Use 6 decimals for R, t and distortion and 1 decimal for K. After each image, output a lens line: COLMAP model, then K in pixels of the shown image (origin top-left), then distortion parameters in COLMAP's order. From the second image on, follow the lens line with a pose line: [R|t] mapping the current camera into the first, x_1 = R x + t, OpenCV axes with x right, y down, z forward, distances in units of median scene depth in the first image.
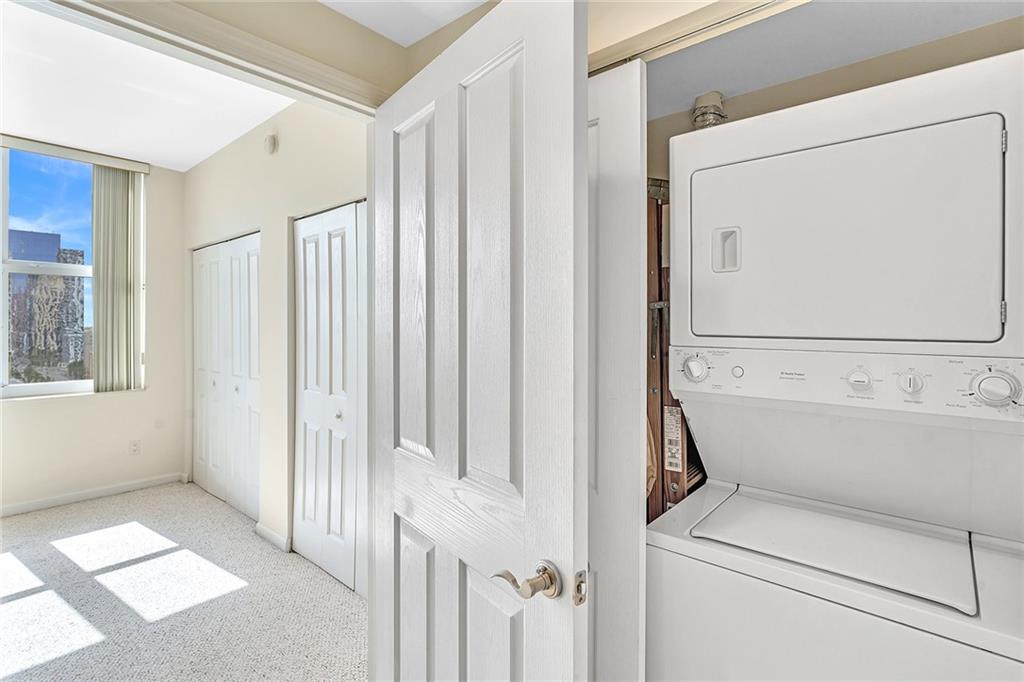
lens RADIAL K [[501.7, 0, 491.6], [0, 501.7, 320.3], [0, 0, 1]] dist [0.001019, 0.000738]
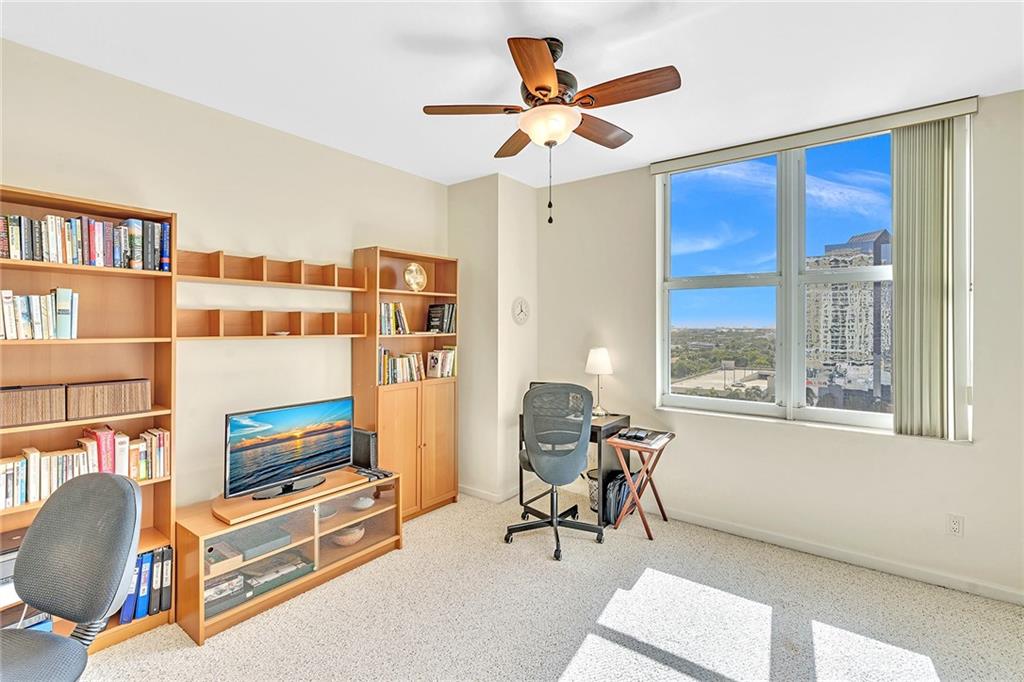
lens RADIAL K [[461.8, 0, 512.3], [0, 461.8, 325.1], [0, 0, 1]] dist [-0.015156, 0.001995]
pose [[0.089623, 0.001348, -0.995975, -0.158513], [0.001525, 0.999998, 0.001491, -0.019334], [0.995975, -0.001653, 0.089621, 0.360435]]
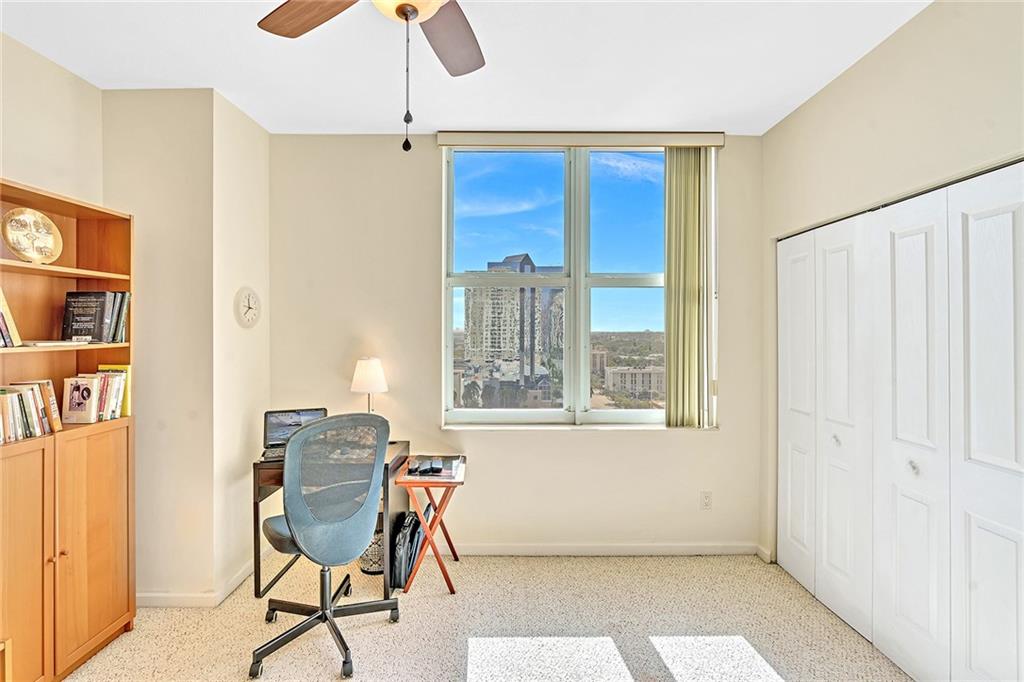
lens RADIAL K [[461.8, 0, 510.1], [0, 461.8, 332.1], [0, 0, 1]] dist [-0.015156, 0.001995]
pose [[0.674599, 0.004659, -0.738170, -0.397311], [0.003136, 0.999953, 0.009177, -0.017809], [0.738178, -0.008506, 0.674552, 0.299204]]
